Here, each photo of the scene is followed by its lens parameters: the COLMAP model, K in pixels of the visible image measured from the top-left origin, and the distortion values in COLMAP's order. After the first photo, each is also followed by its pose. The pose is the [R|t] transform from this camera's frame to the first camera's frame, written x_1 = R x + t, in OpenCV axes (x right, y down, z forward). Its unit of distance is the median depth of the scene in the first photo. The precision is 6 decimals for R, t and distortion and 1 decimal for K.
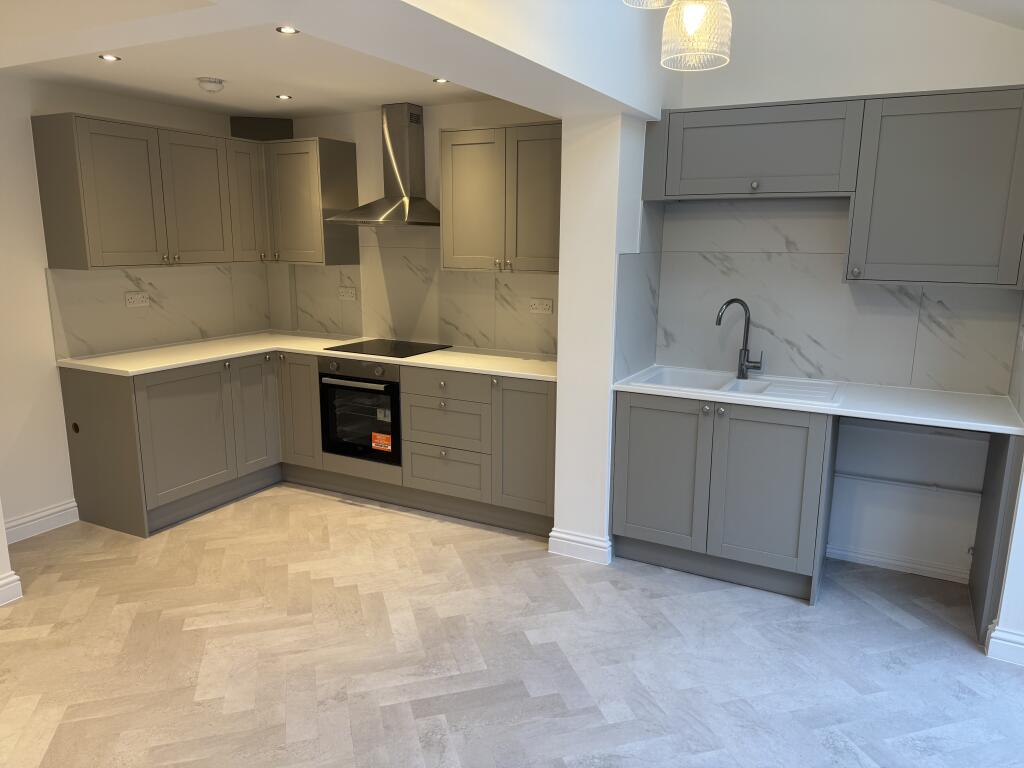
lens RADIAL K [[710.8, 0, 513.3], [0, 710.8, 371.9], [0, 0, 1]] dist [0.091450, -0.112800]
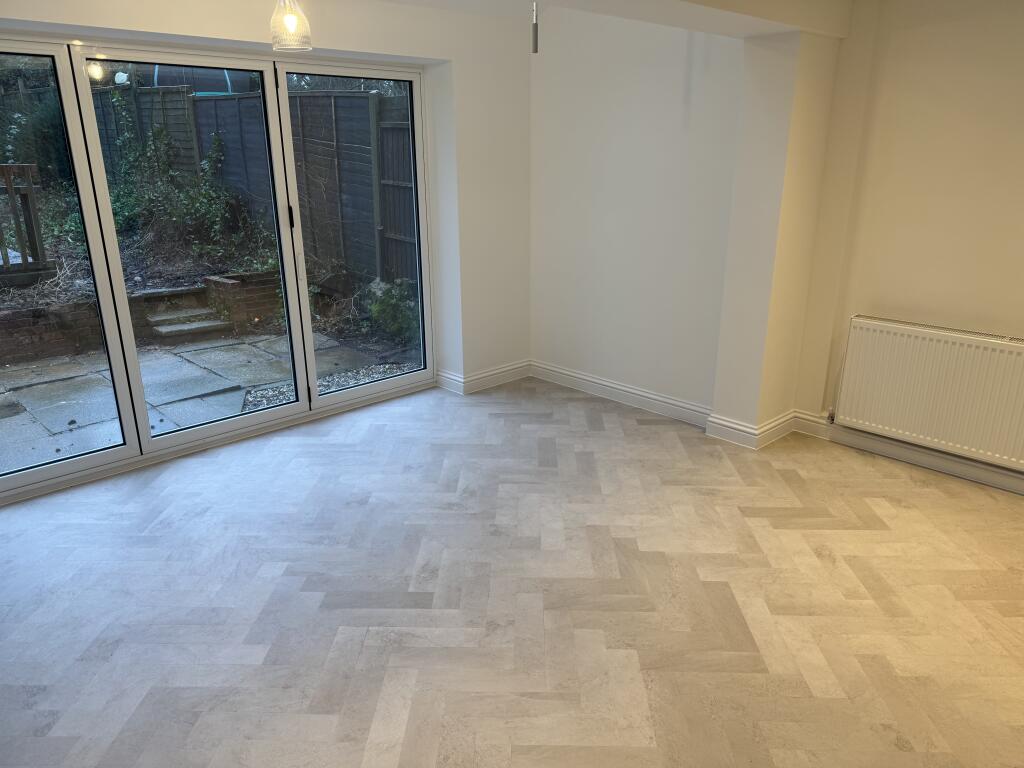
lens RADIAL K [[710.8, 0, 513.3], [0, 710.8, 371.9], [0, 0, 1]] dist [0.091450, -0.112800]
pose [[-0.950561, -0.092769, 0.296358, -0.395728], [0.057808, 0.884793, 0.462384, -0.240363], [-0.305111, 0.456656, -0.835687, 1.243034]]
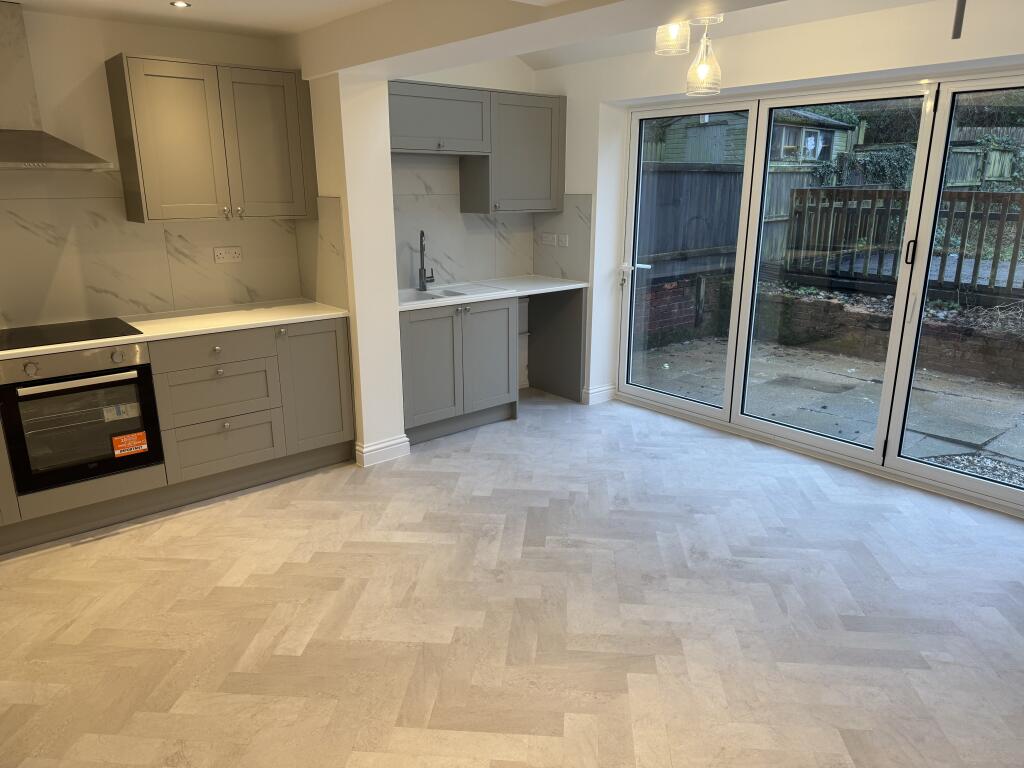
lens RADIAL K [[710.8, 0, 513.3], [0, 710.8, 371.9], [0, 0, 1]] dist [0.091450, -0.112800]
pose [[0.367615, -0.242565, 0.897787, -0.911696], [0.177194, 0.965969, 0.188431, -0.069821], [-0.912941, 0.089812, 0.398086, 0.350386]]
